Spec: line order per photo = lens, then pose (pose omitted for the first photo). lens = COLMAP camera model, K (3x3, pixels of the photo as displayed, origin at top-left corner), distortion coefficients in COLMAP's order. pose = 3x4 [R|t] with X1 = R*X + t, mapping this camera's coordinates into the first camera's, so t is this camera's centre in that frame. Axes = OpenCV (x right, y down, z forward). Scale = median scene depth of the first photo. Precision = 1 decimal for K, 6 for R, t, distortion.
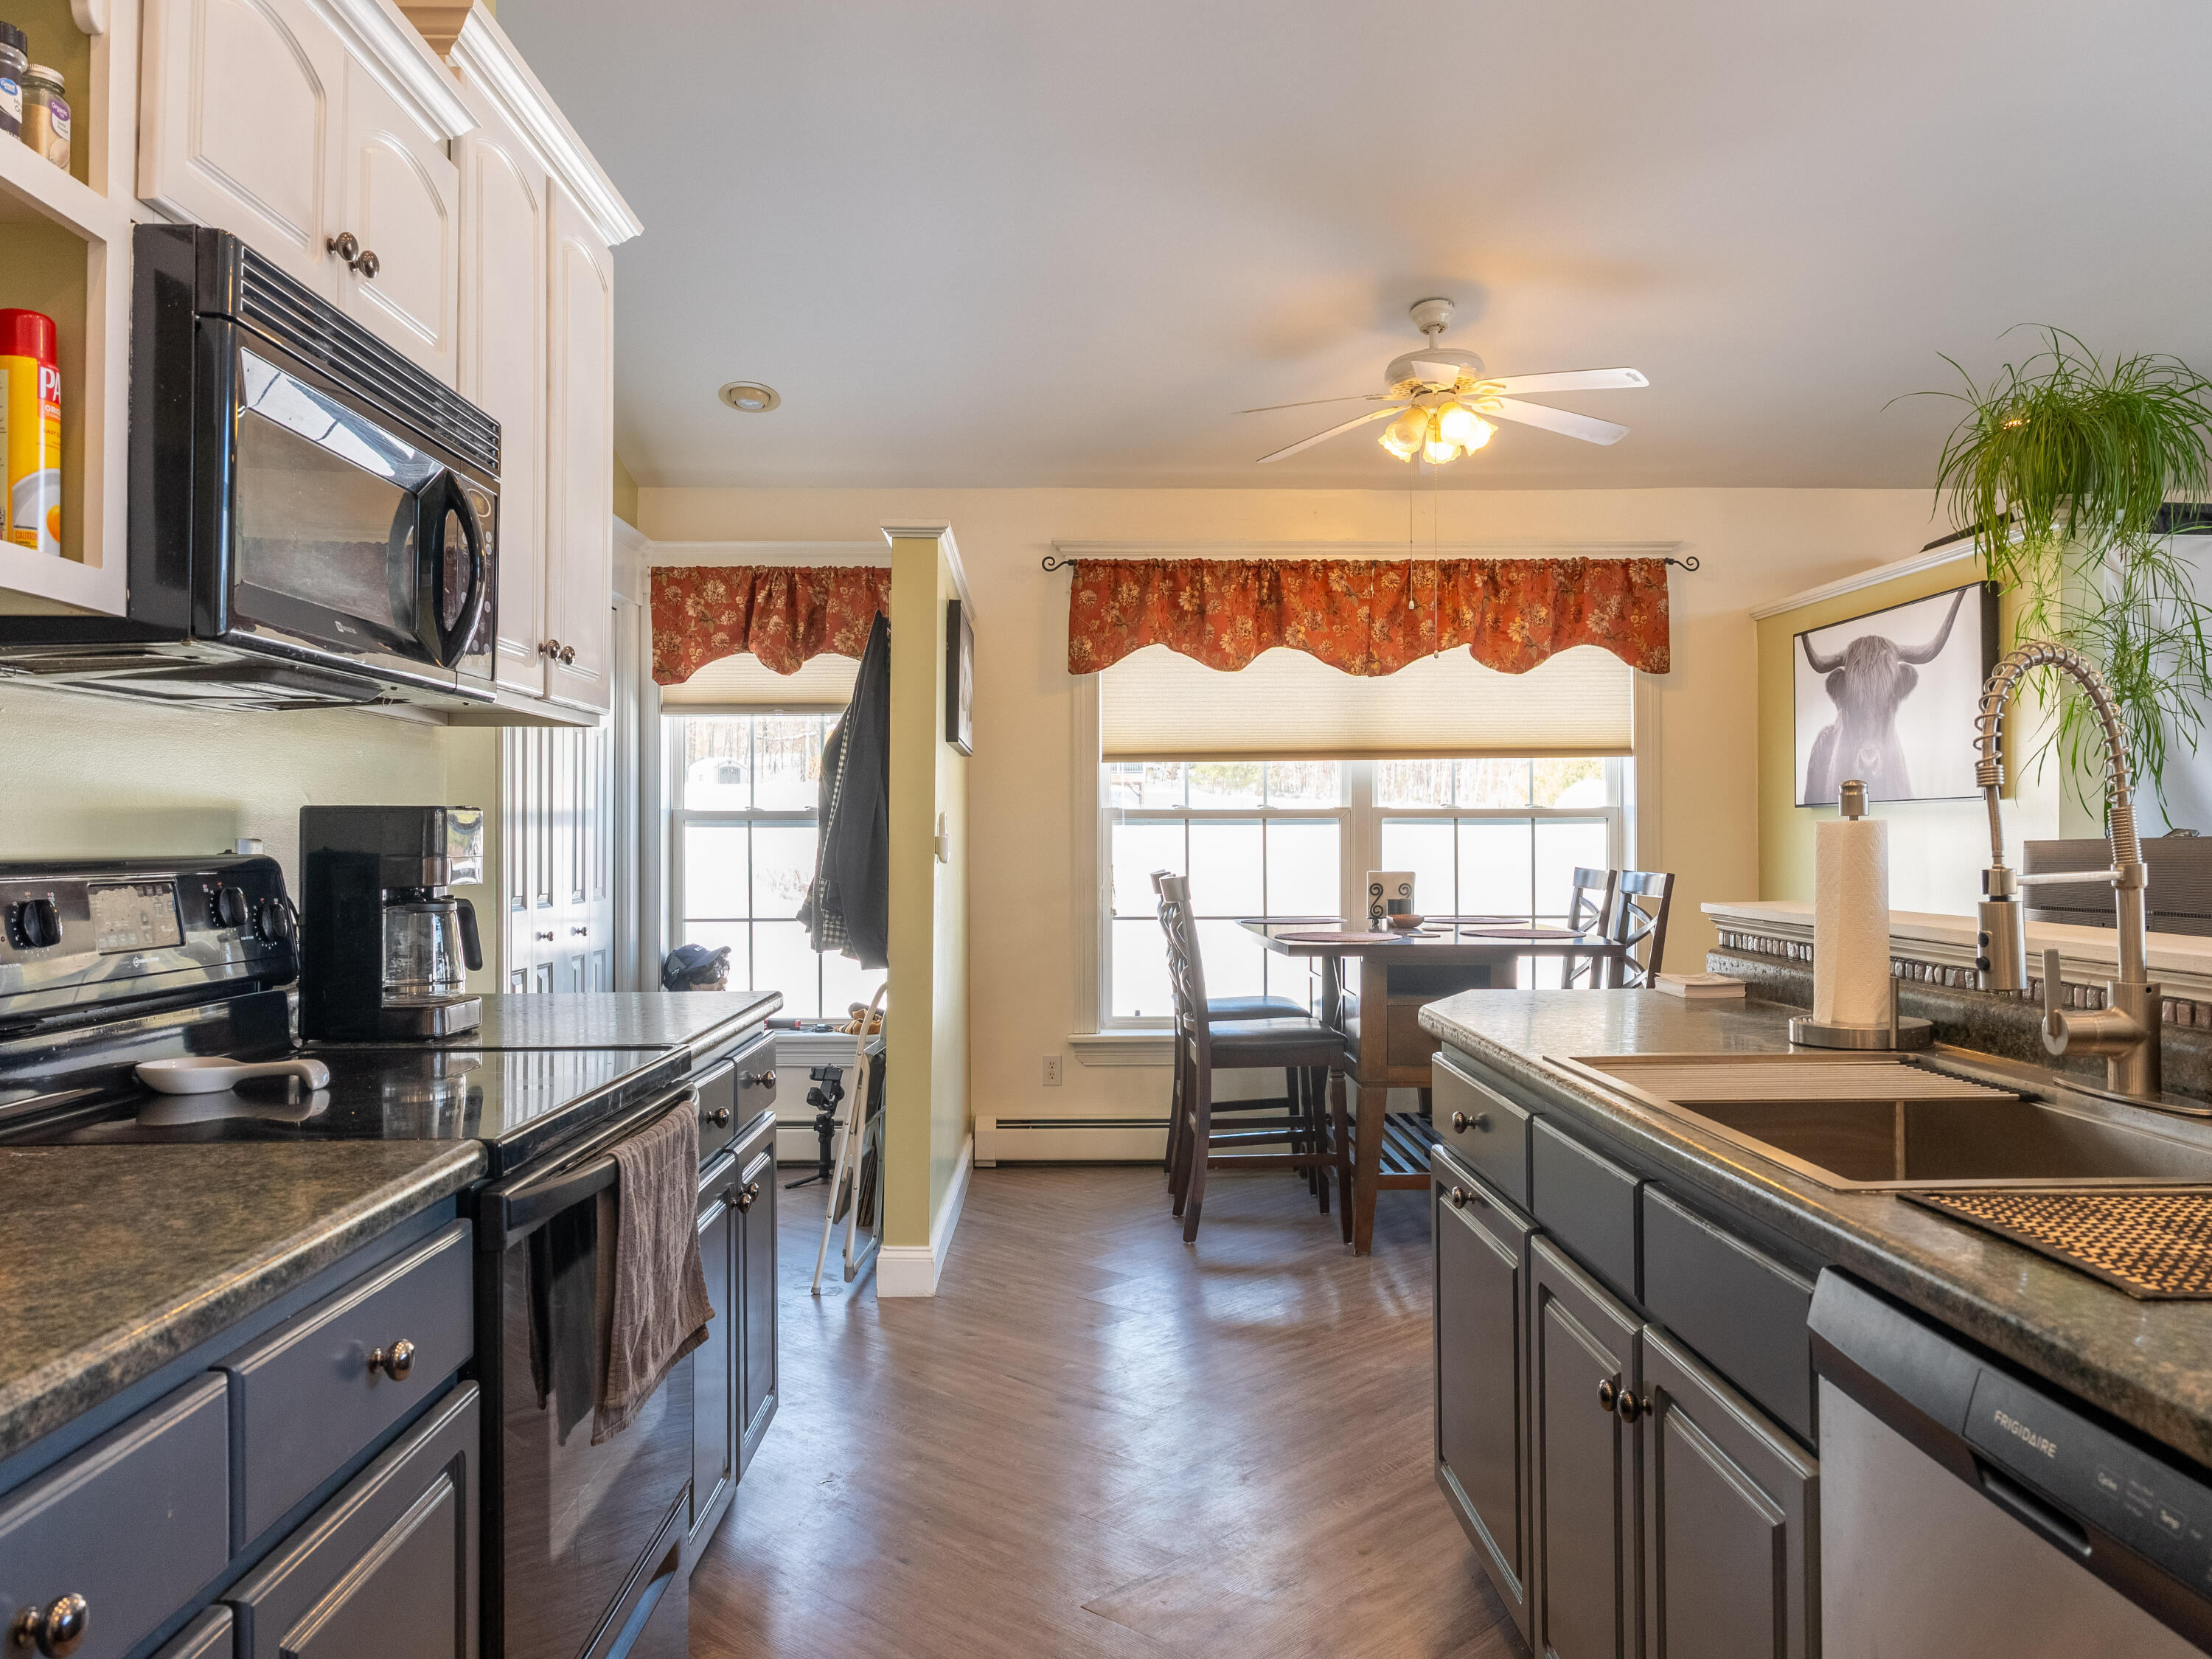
lens RADIAL K [[1665.4, 0, 1097.0], [0, 1665.4, 828.0], [0, 0, 1]] dist [-0.005560, 0.003261]
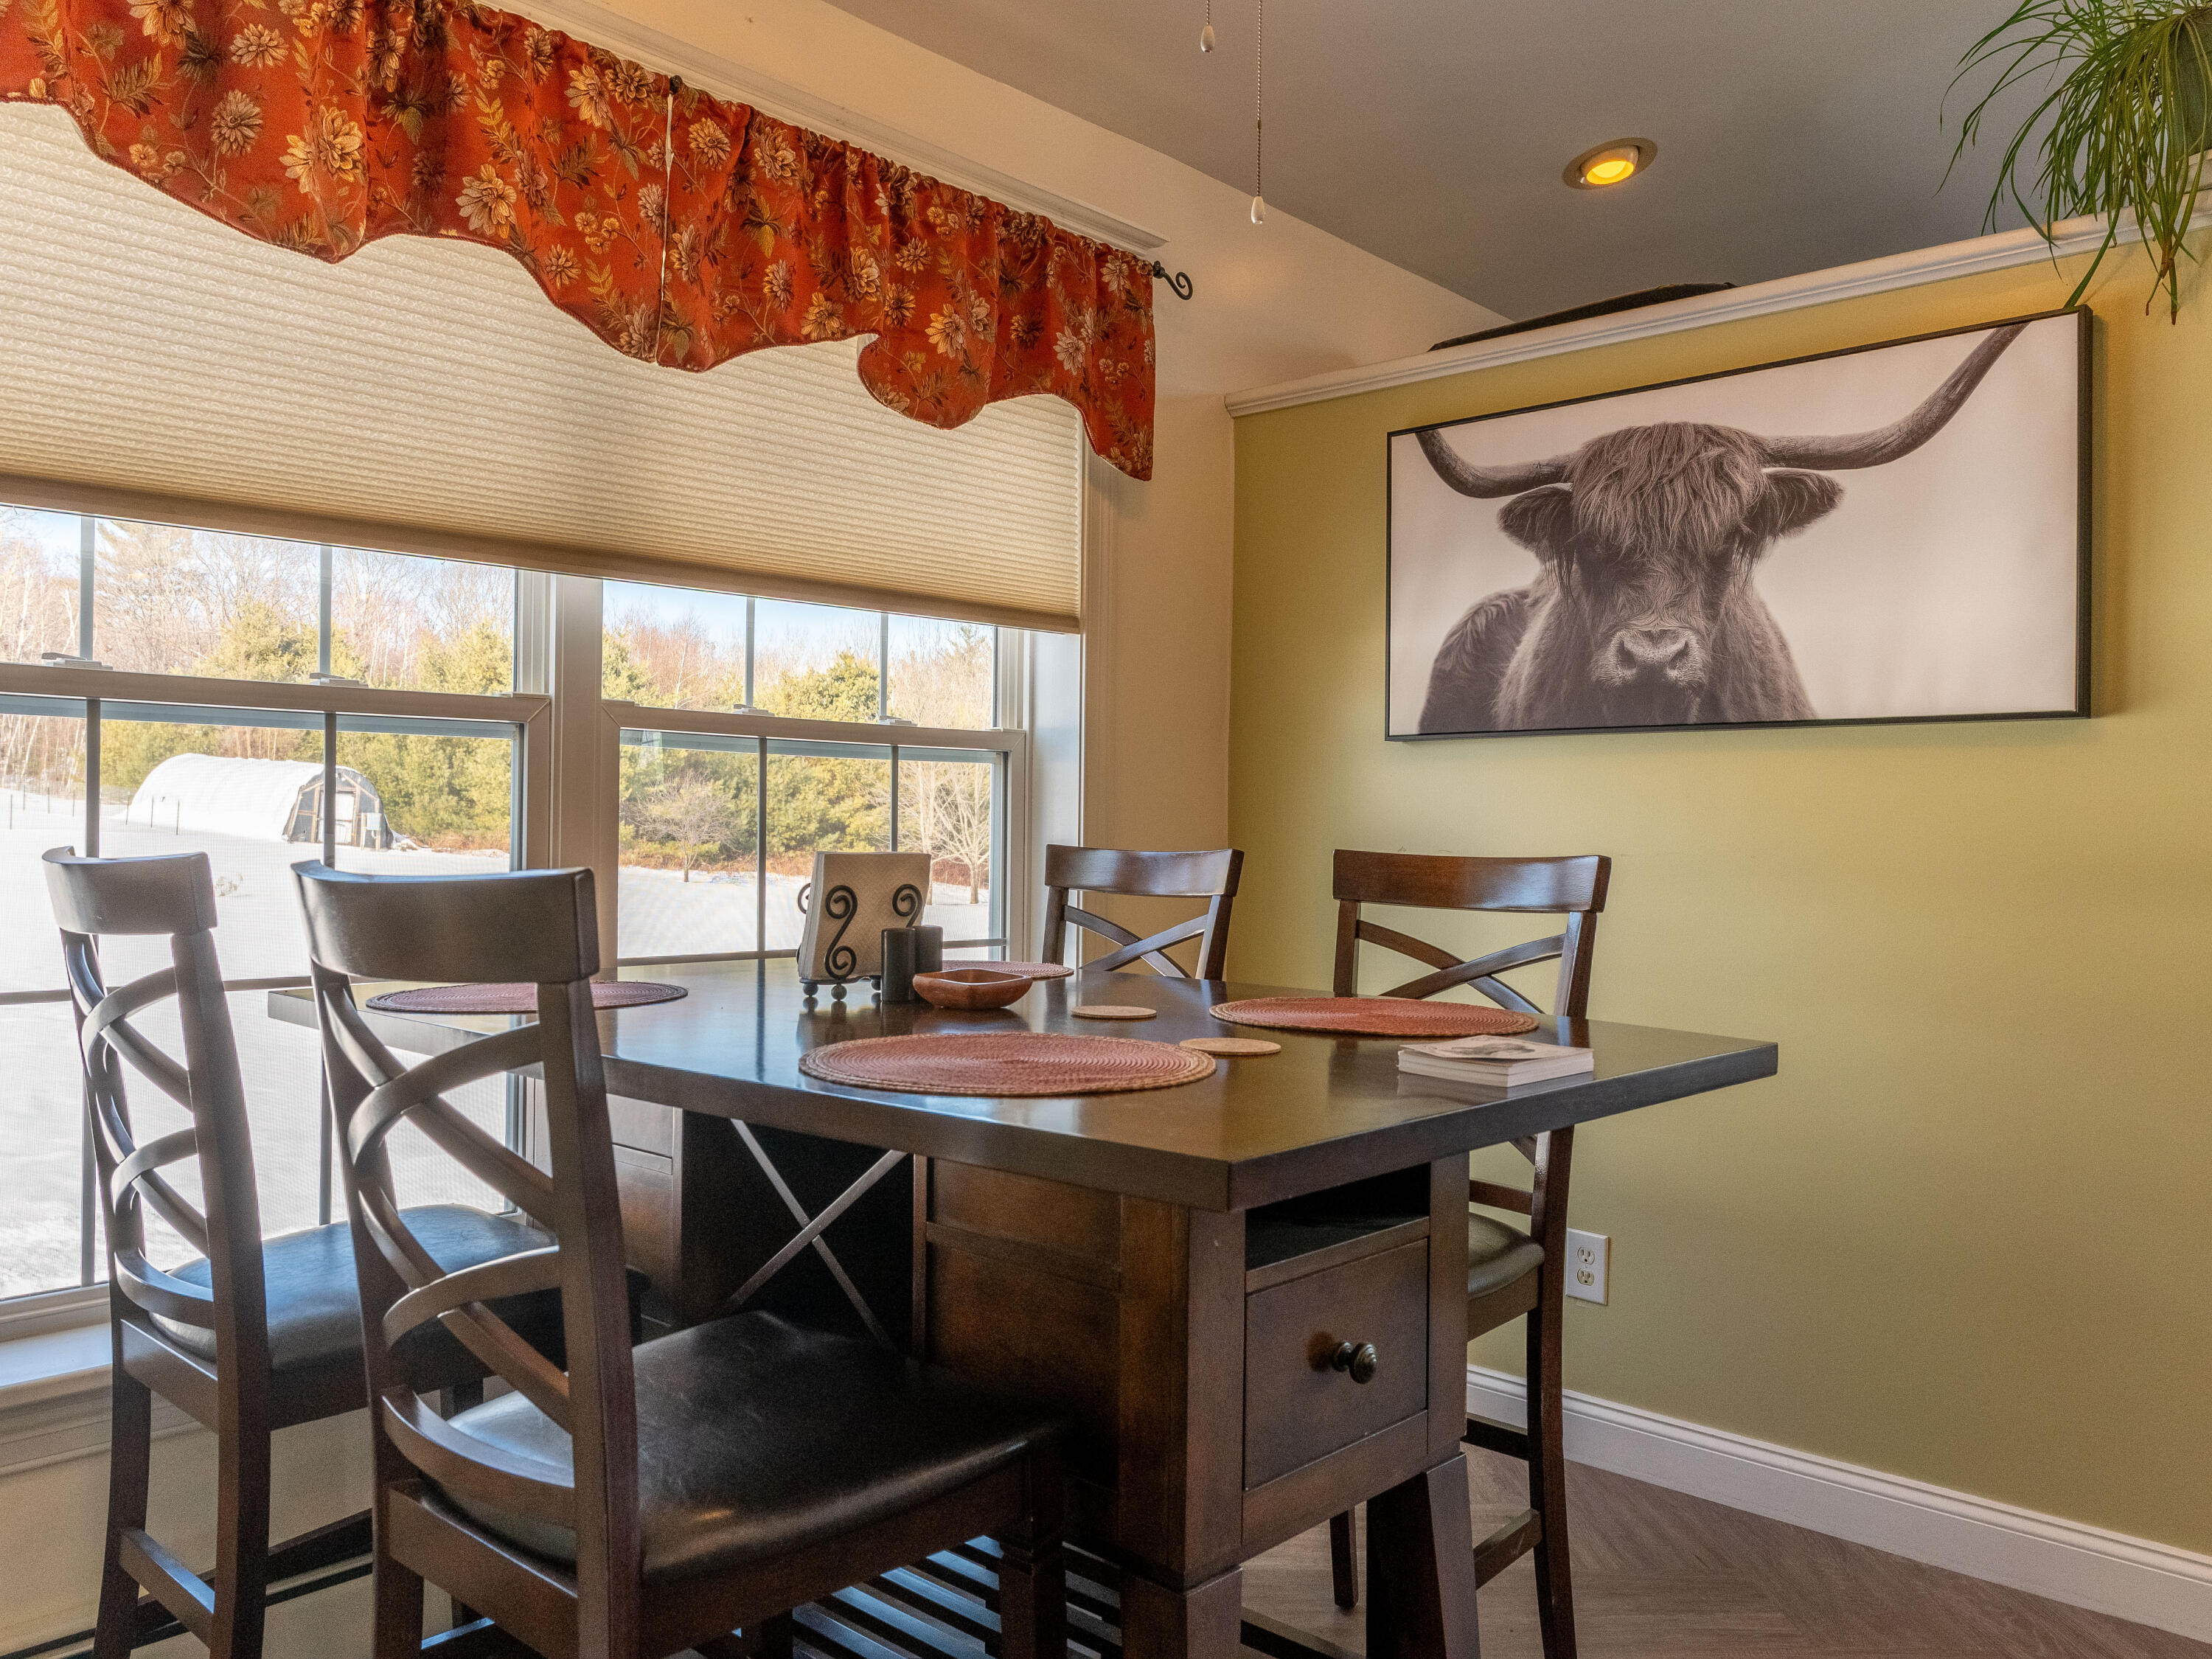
lens RADIAL K [[1665.4, 0, 1122.2], [0, 1665.4, 832.7], [0, 0, 1]] dist [-0.005560, 0.003261]
pose [[0.685080, 0.008715, 0.728416, -0.049914], [-0.016584, 0.999856, 0.003635, 0.017714], [-0.728279, -0.014571, 0.685126, 0.646625]]
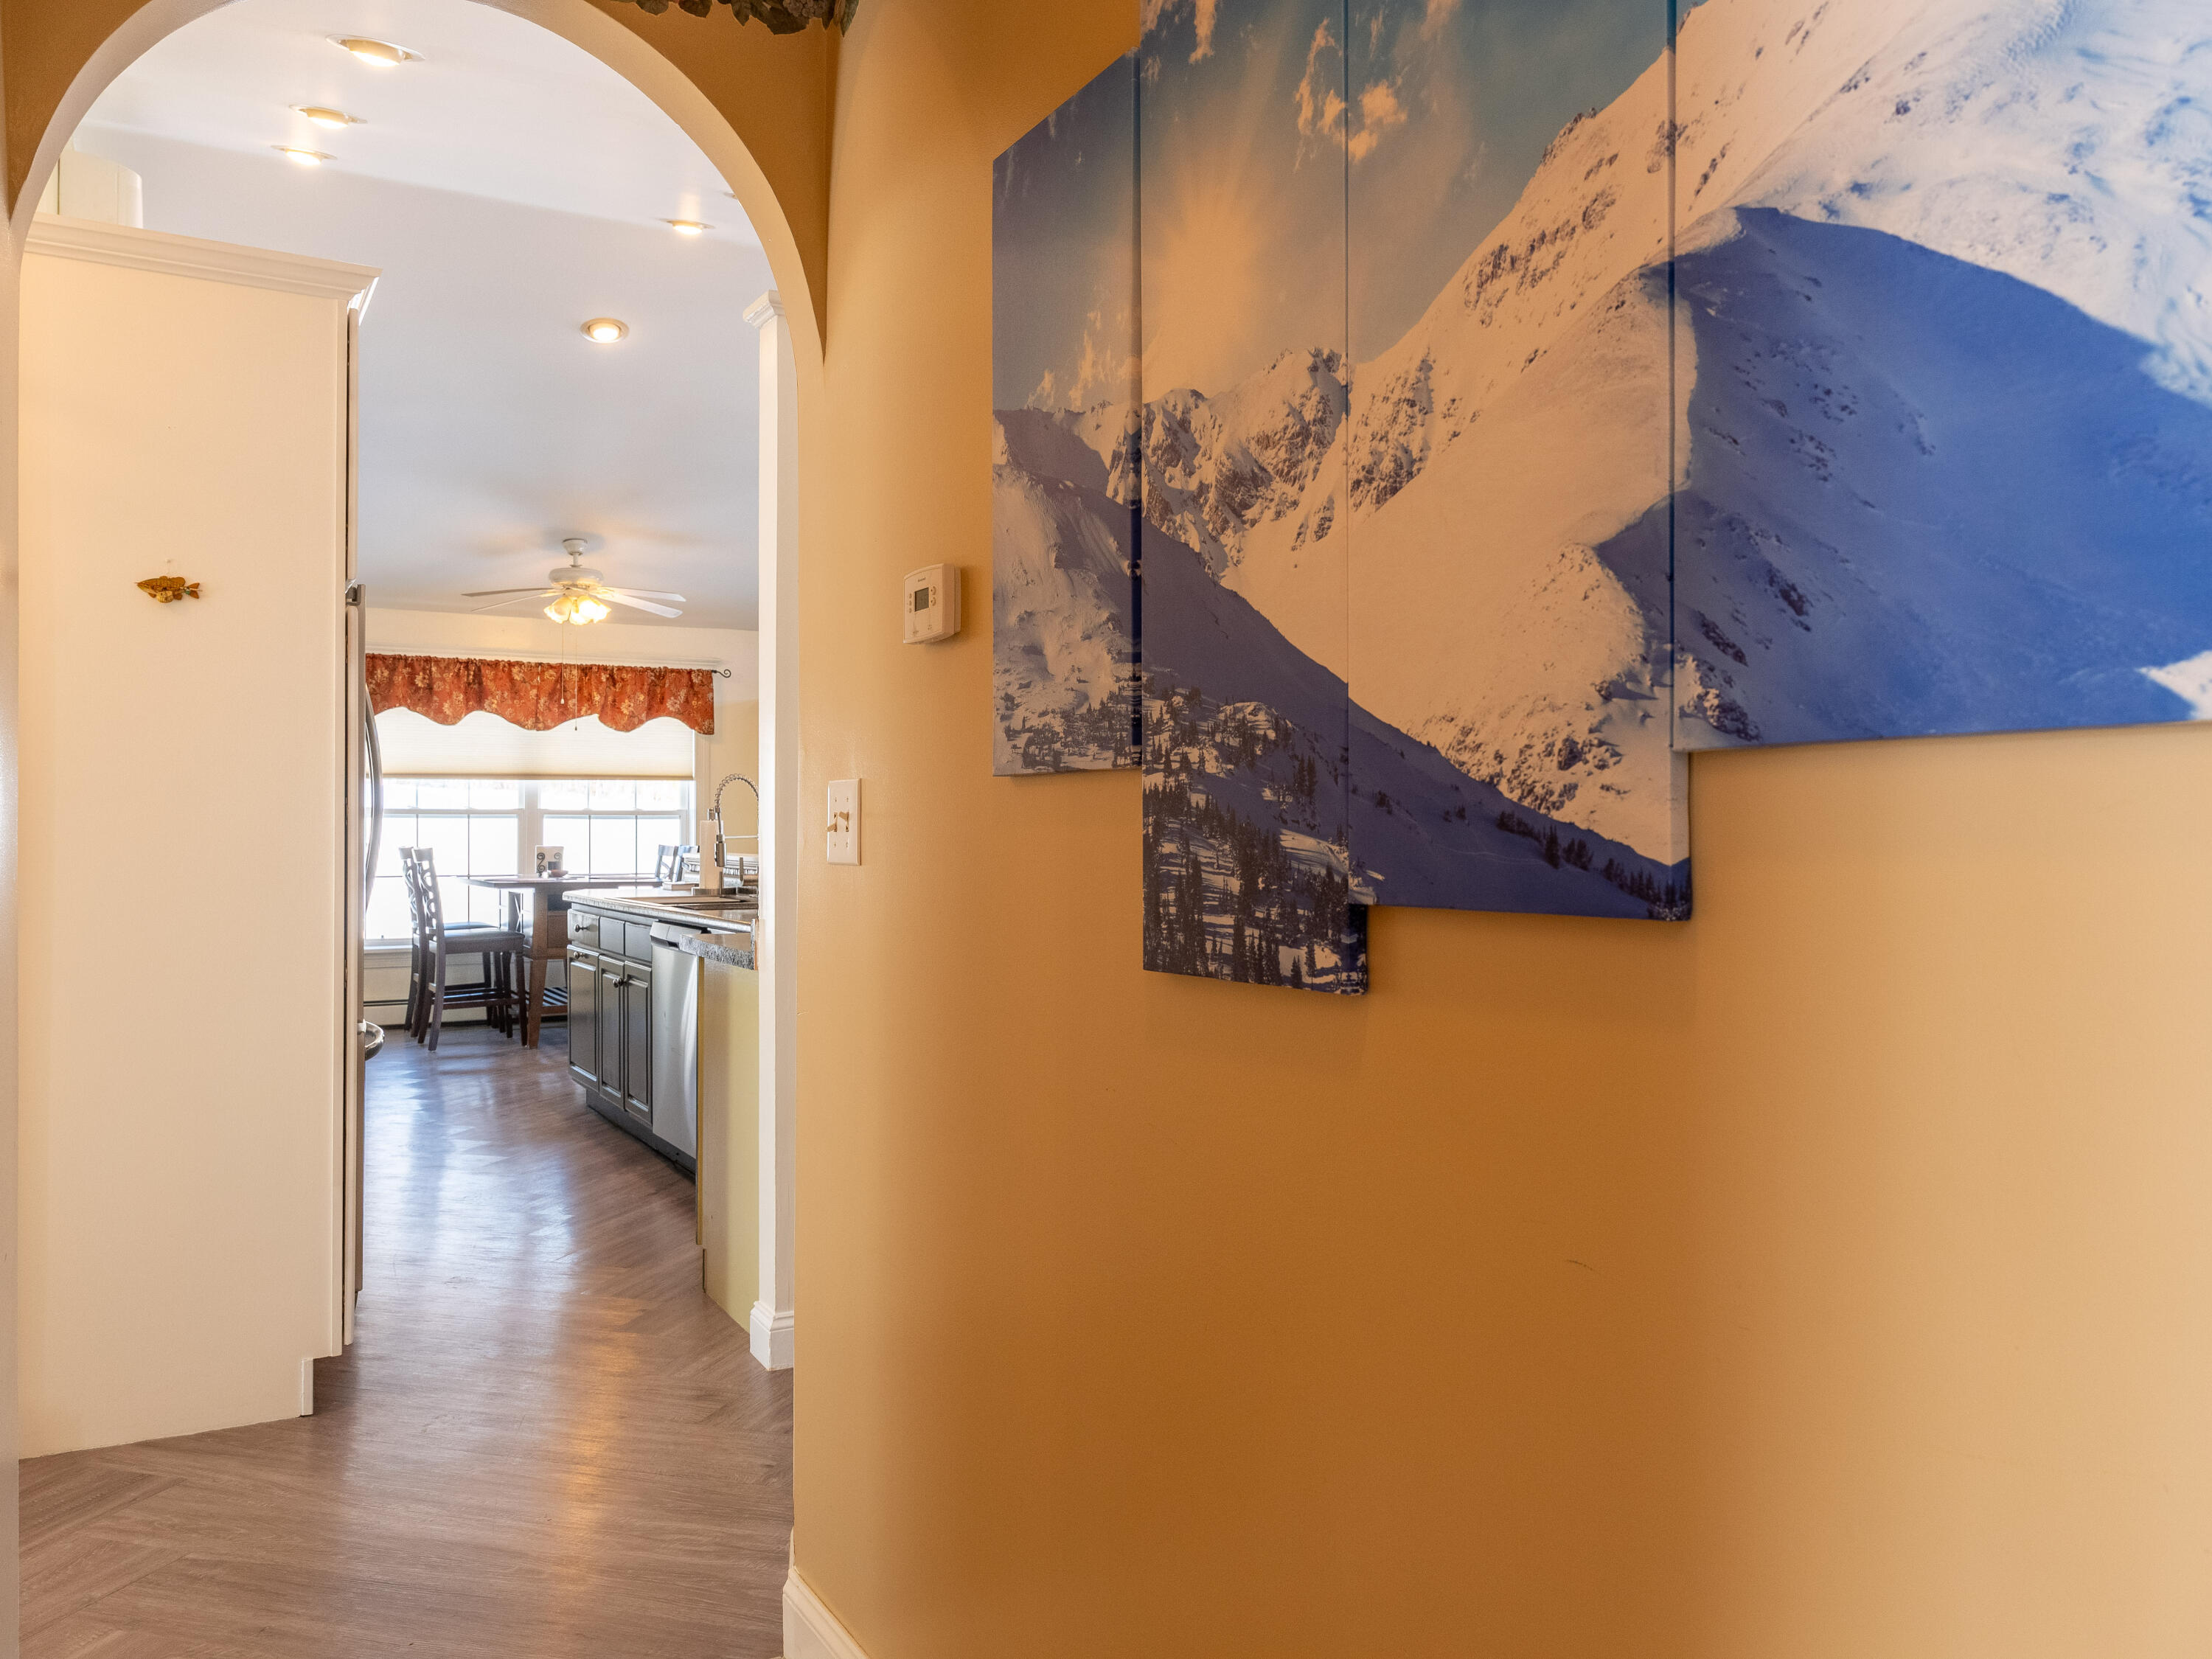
lens RADIAL K [[1665.4, 0, 1116.6], [0, 1665.4, 827.2], [0, 0, 1]] dist [-0.005560, 0.003261]
pose [[0.874214, 0.005575, 0.485509, -0.140937], [-0.007211, 0.999973, 0.001502, -0.000573], [-0.485488, -0.004814, 0.874230, -0.759597]]
